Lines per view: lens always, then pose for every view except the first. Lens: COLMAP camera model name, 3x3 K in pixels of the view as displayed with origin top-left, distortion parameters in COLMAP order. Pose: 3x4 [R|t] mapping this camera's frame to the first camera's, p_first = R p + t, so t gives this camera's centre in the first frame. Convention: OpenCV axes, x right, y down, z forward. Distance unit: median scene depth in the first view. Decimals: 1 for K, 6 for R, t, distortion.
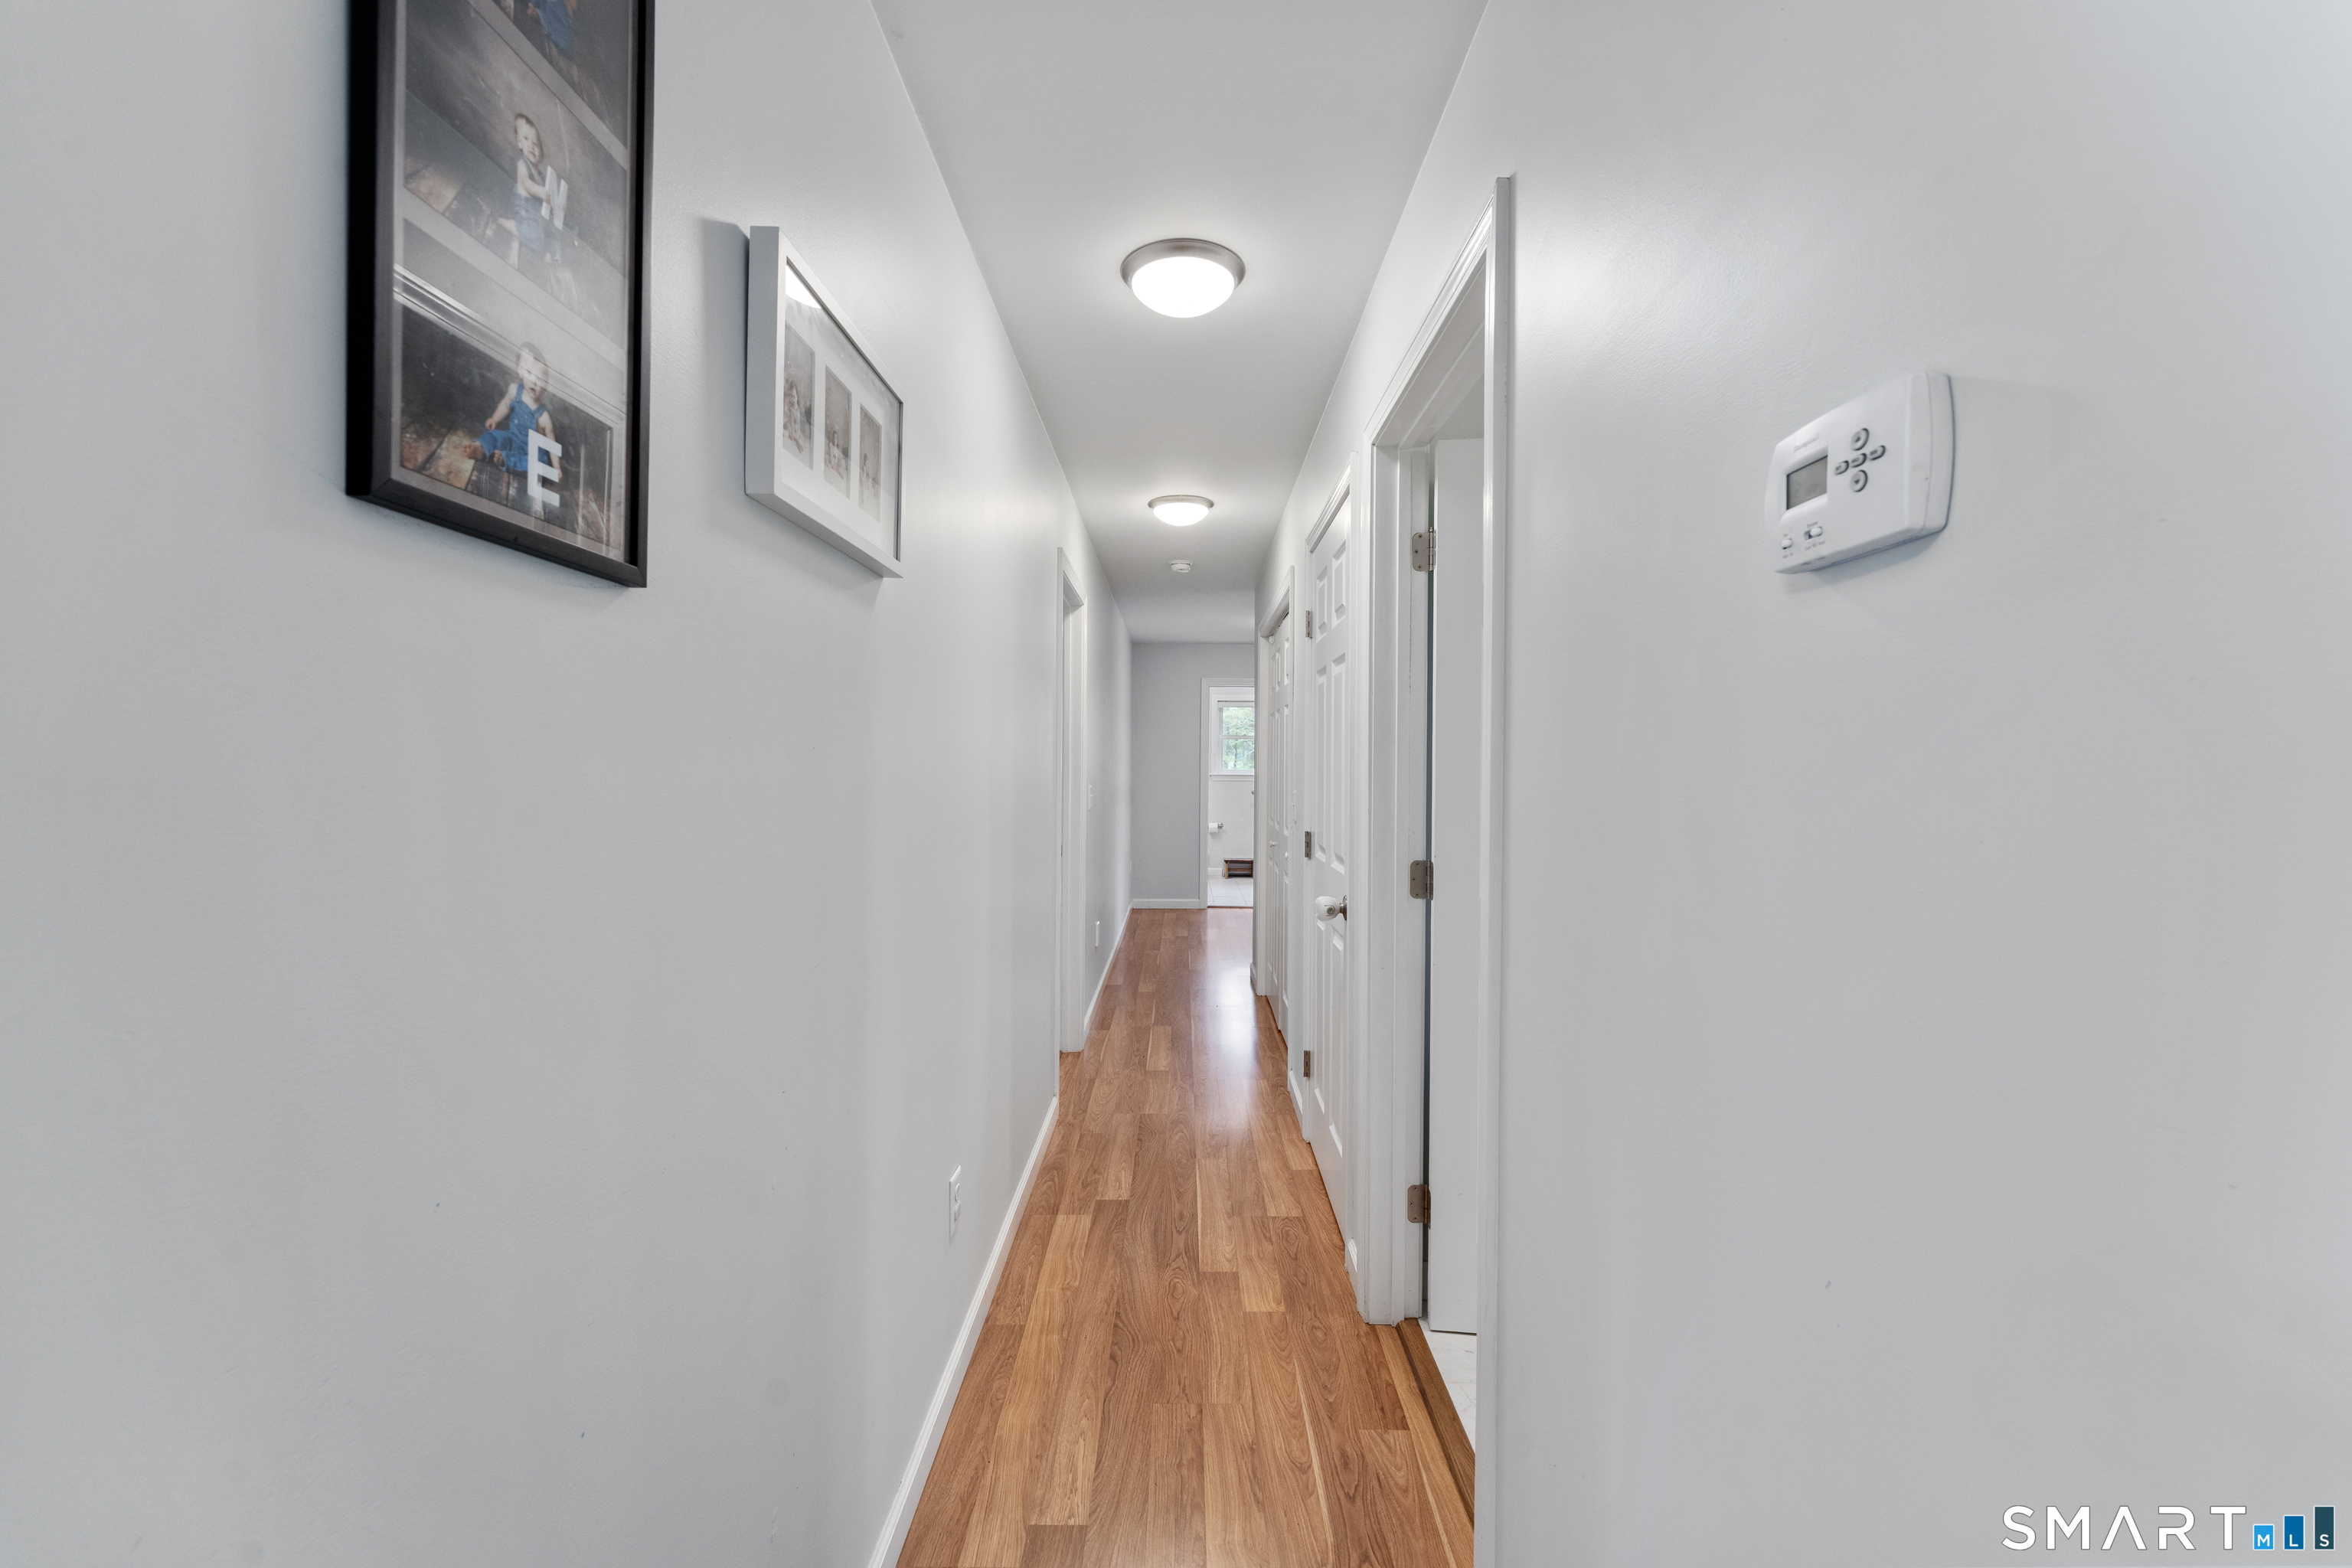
lens RADIAL K [[947.7, 0, 1167.7], [0, 947.7, 773.2], [0, 0, 1]] dist [0.003326, -0.001033]
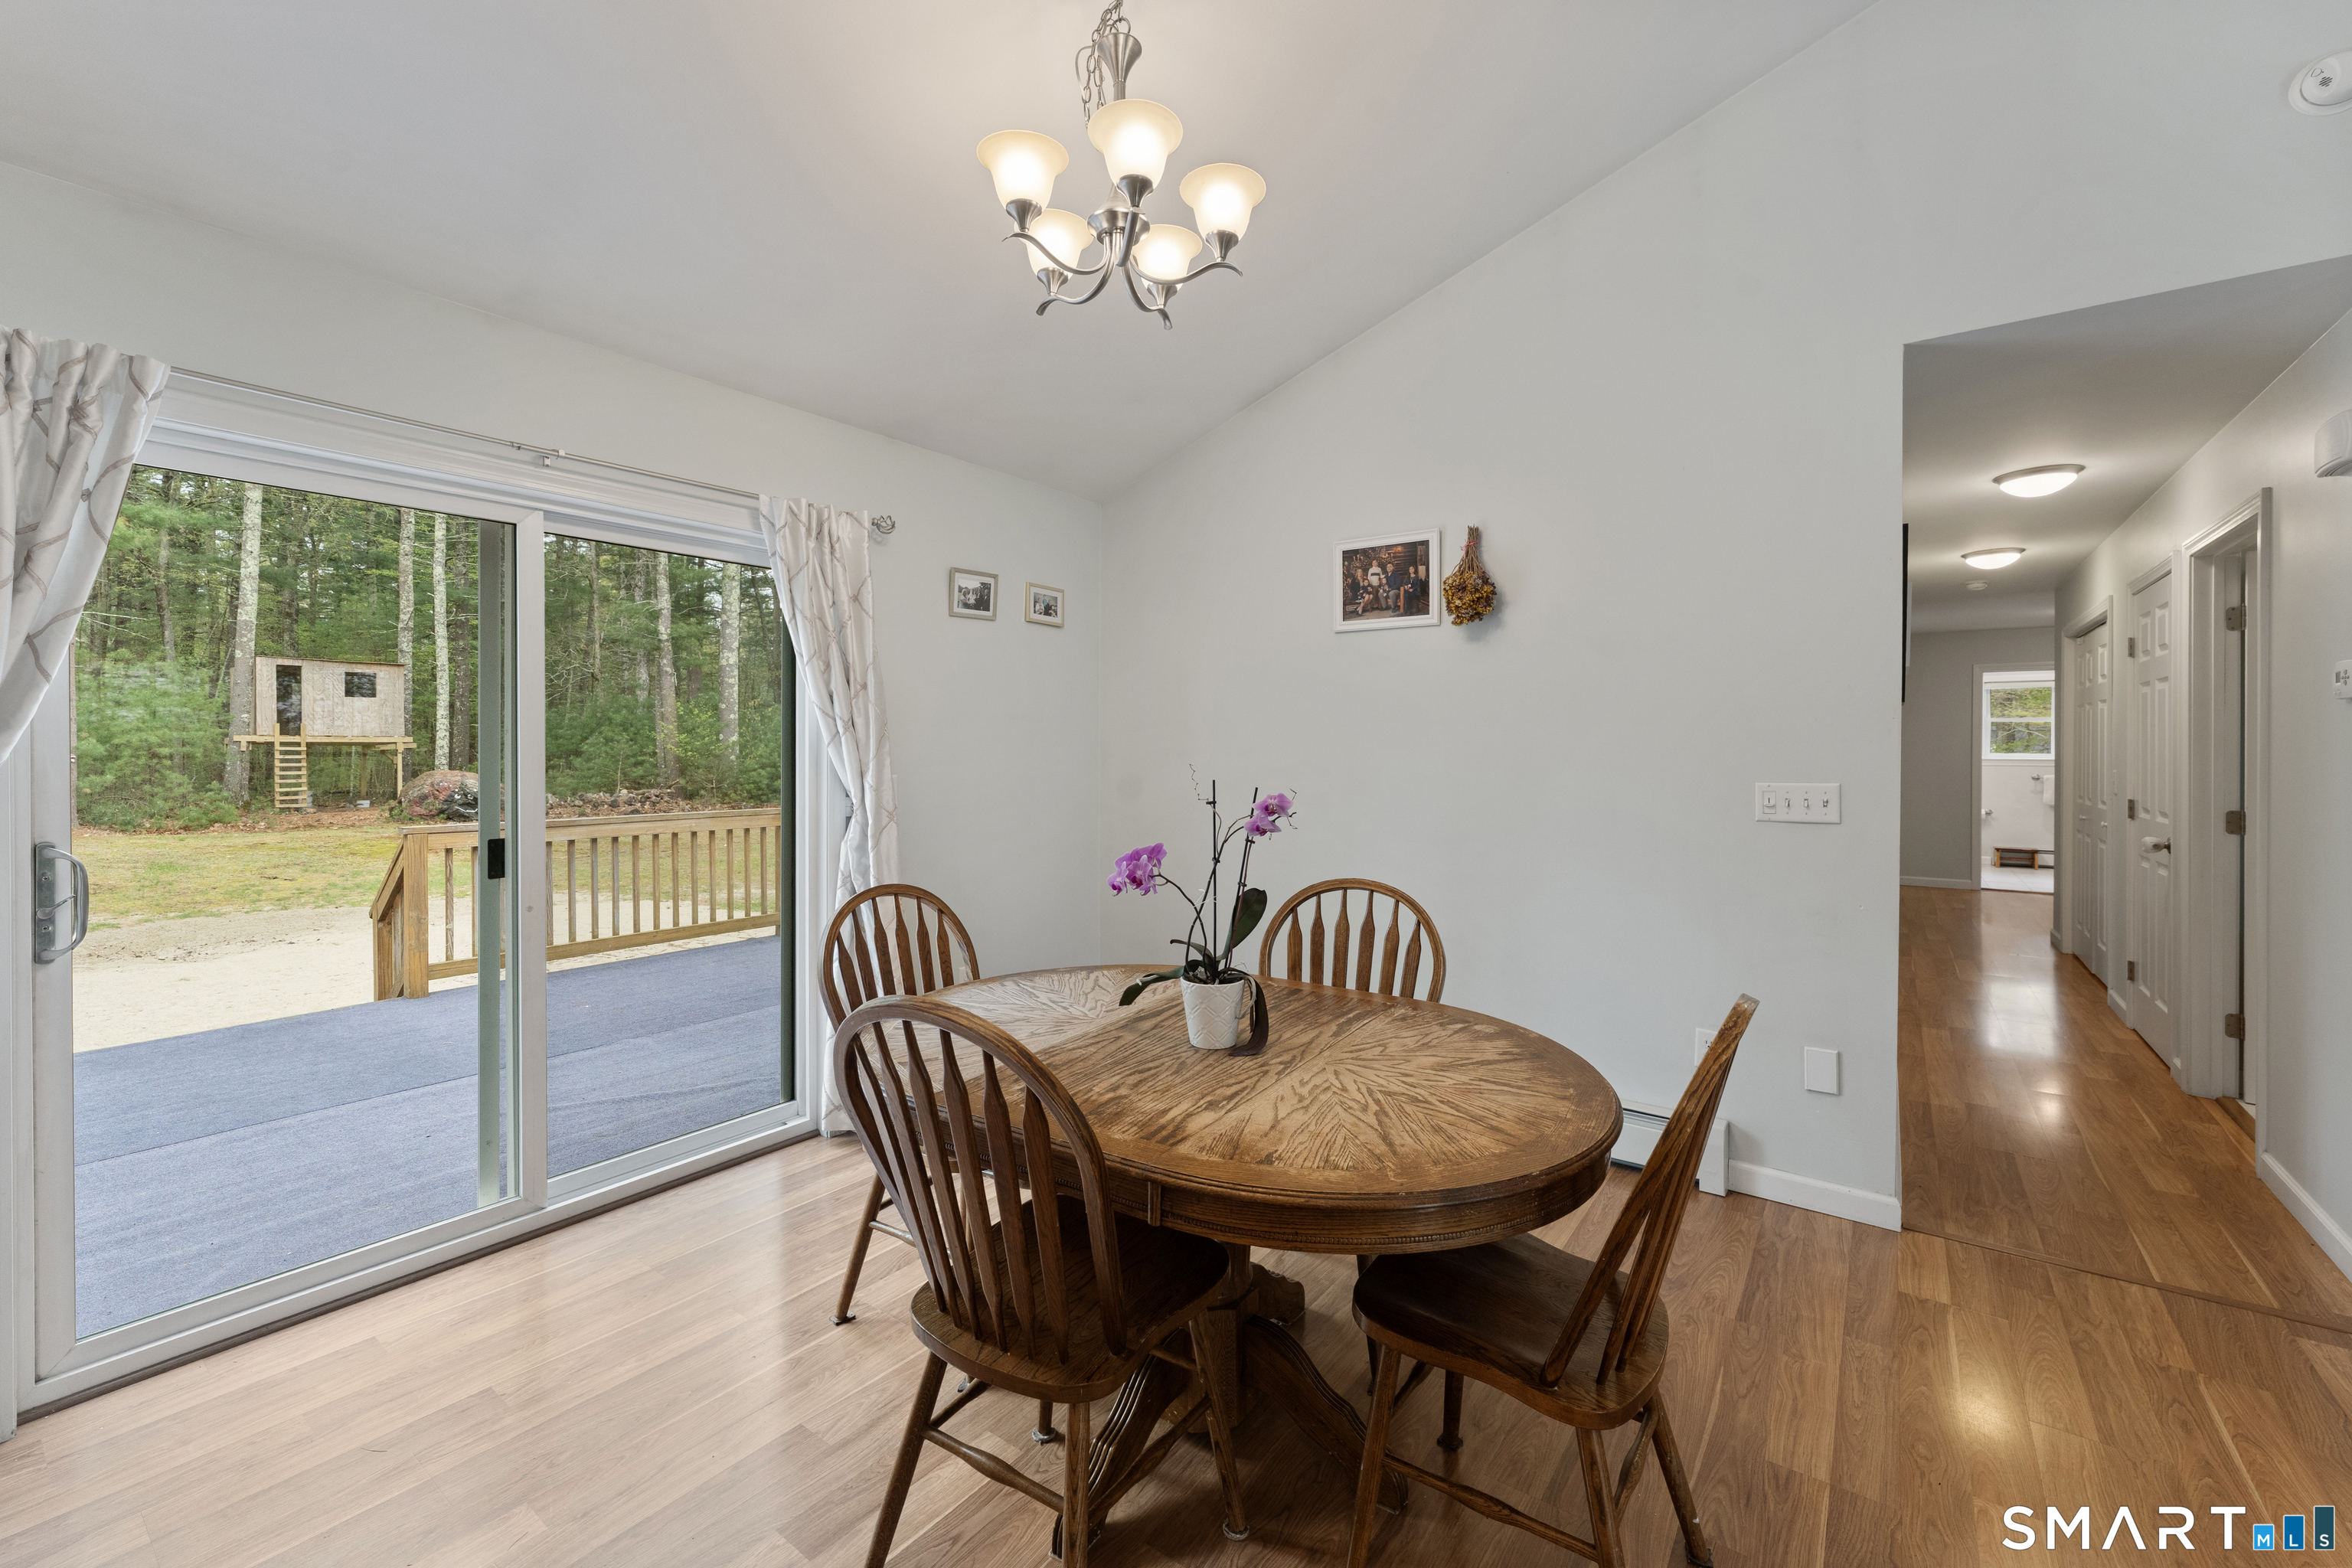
lens RADIAL K [[947.7, 0, 1187.2], [0, 947.7, 753.8], [0, 0, 1]] dist [0.003326, -0.001033]
pose [[0.813594, -0.003283, -0.581424, -0.171303], [0.000191, 0.999986, -0.005379, 0.002260], [0.581434, 0.004265, 0.813583, -0.953299]]
